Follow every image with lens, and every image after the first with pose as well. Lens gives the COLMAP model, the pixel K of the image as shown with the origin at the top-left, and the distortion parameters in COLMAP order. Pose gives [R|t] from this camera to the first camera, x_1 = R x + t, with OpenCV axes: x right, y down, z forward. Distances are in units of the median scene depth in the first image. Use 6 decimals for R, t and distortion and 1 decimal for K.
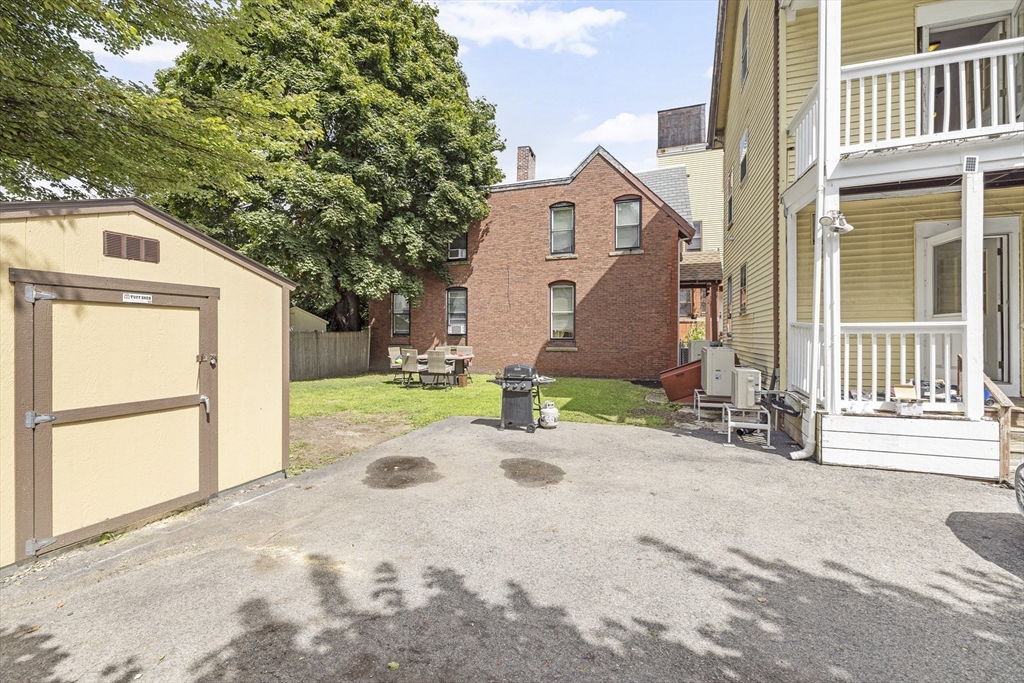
lens RADIAL K [[436.1, 0, 508.7], [0, 436.1, 340.3], [0, 0, 1]] dist [0.003588, -0.000958]
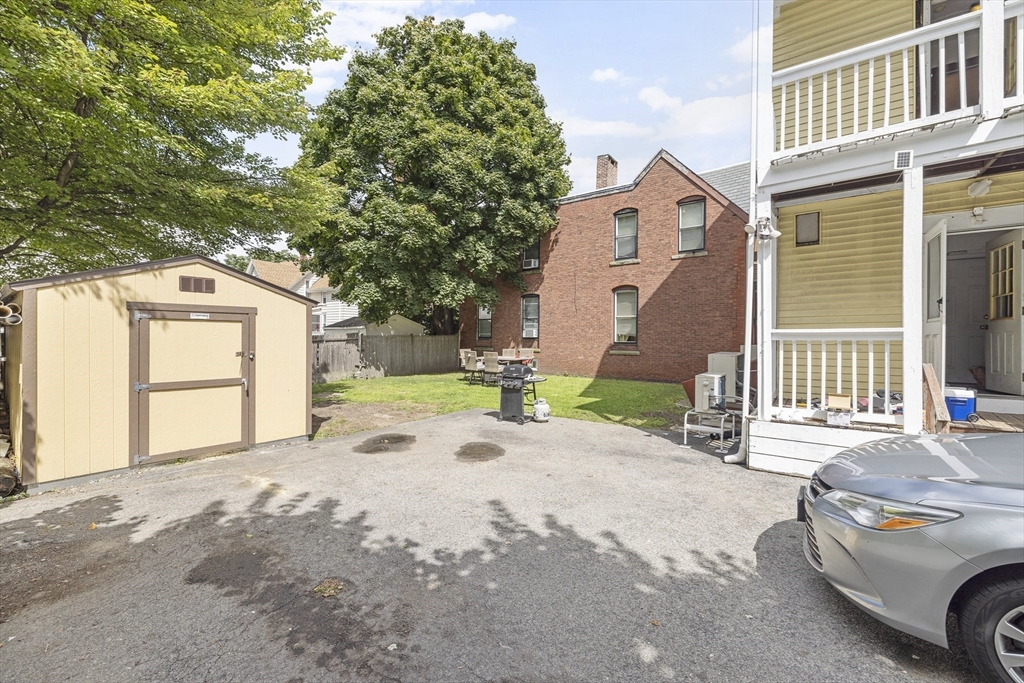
lens RADIAL K [[436.1, 0, 522.1], [0, 436.1, 344.1], [0, 0, 1]] dist [0.003588, -0.000958]
pose [[0.954985, 0.008323, -0.296538, 0.533055], [-0.007526, 0.999964, 0.003827, -0.005900], [0.296559, -0.001423, 0.955013, -0.129452]]
